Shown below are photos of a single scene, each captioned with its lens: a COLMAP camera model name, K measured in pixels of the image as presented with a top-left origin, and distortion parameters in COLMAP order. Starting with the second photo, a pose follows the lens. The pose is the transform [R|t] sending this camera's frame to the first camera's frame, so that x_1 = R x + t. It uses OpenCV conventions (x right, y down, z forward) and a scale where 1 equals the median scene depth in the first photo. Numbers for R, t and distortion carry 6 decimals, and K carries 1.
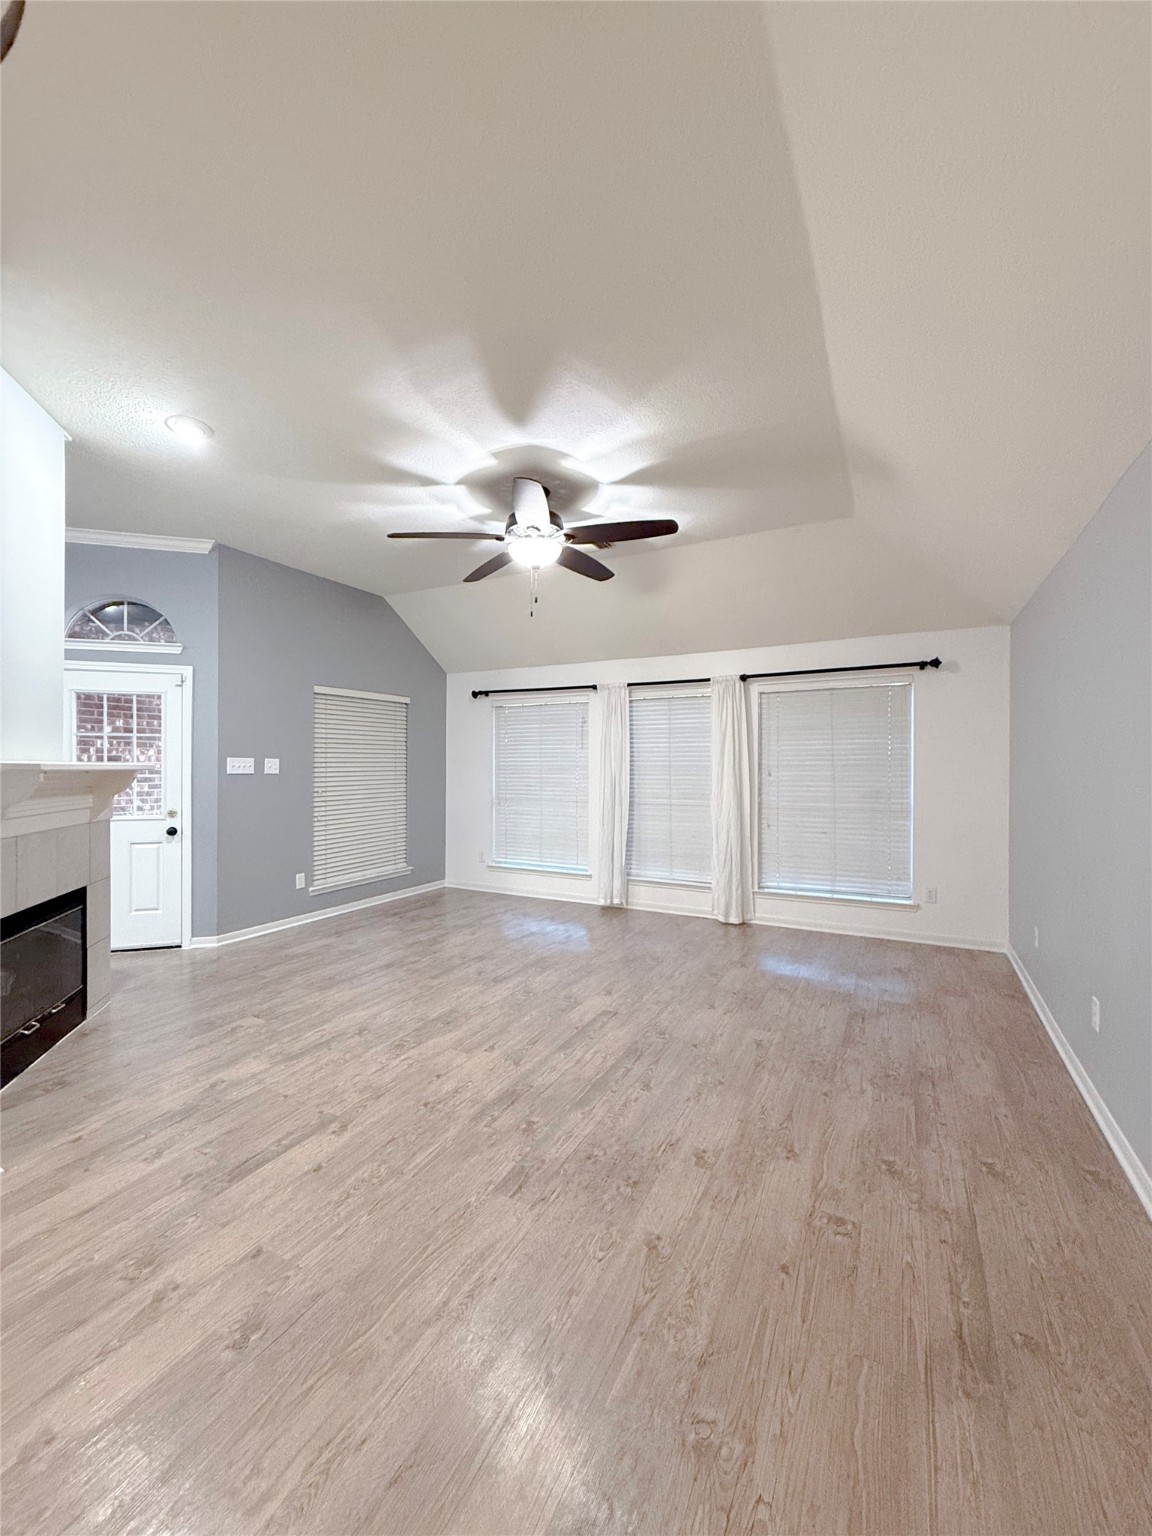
lens RADIAL K [[629.9, 0, 576.0], [0, 629.9, 768.0], [0, 0, 1]] dist [0.002017, 0.000179]
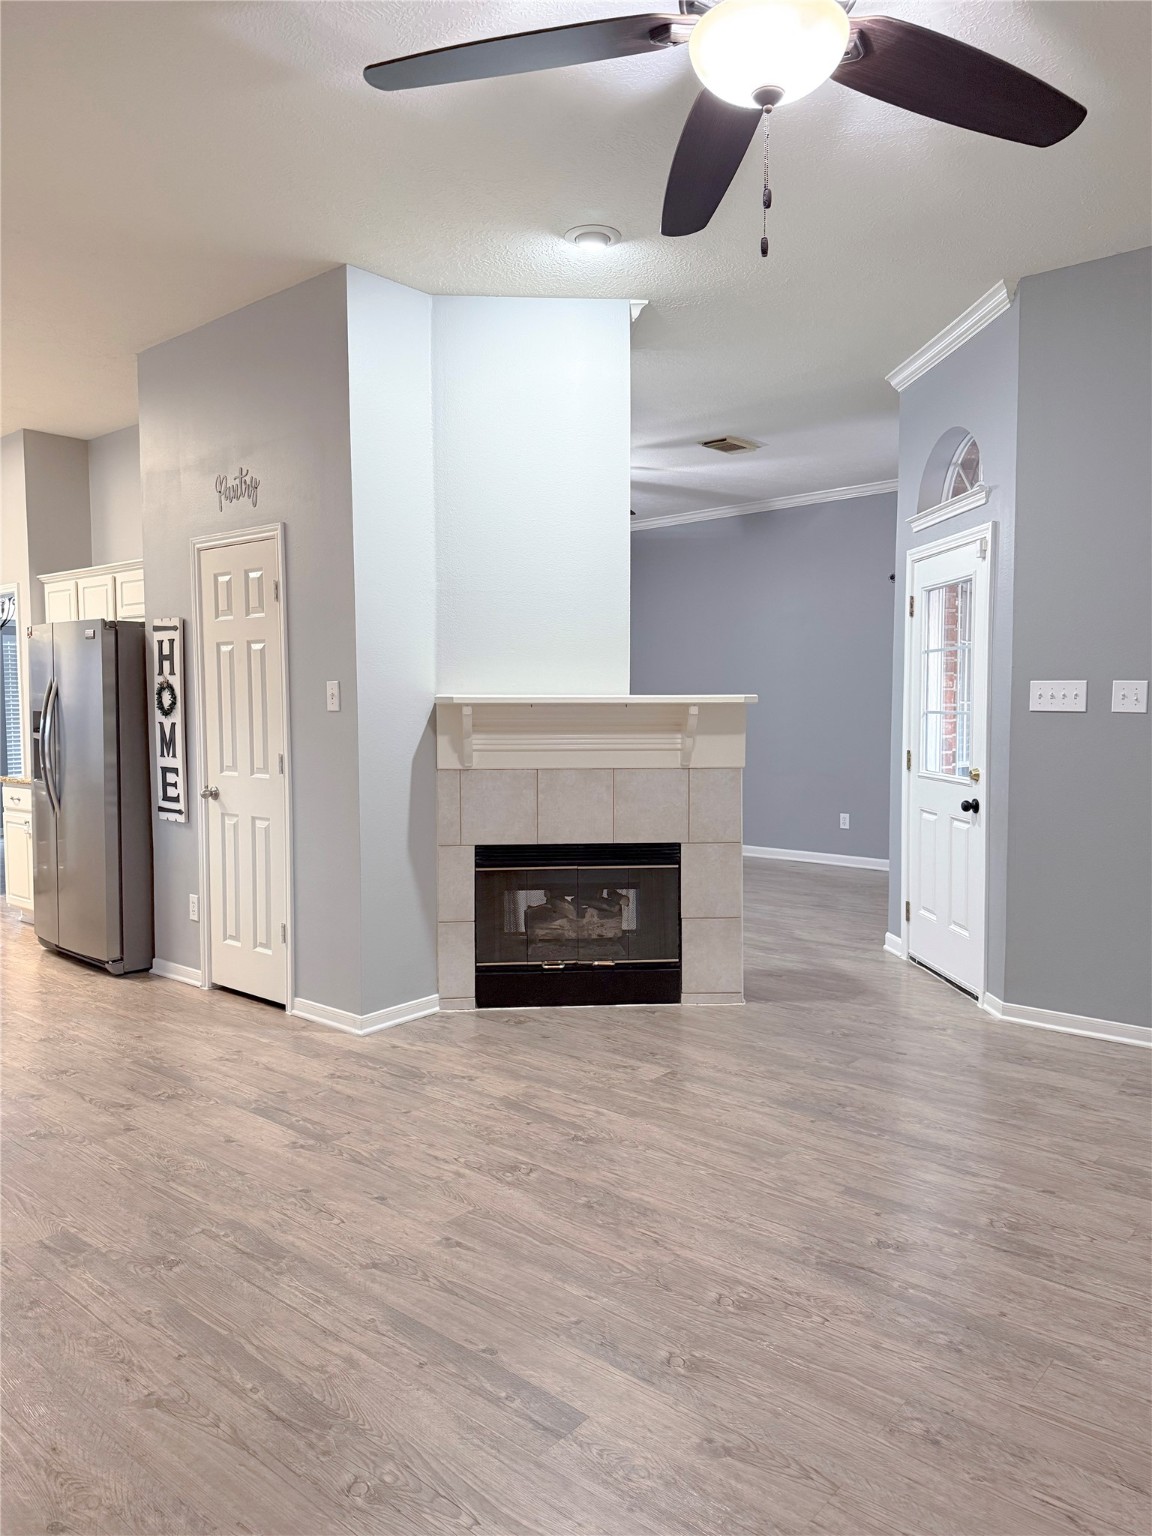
lens RADIAL K [[1093.9, 0, 576.0], [0, 1093.9, 768.0], [0, 0, 1]] dist [0.052368, -0.070984]
pose [[-0.232999, 0.062413, -0.970472, 0.674303], [-0.000108, 0.997937, 0.064205, -0.003850], [0.972477, 0.015064, -0.232512, 1.261812]]
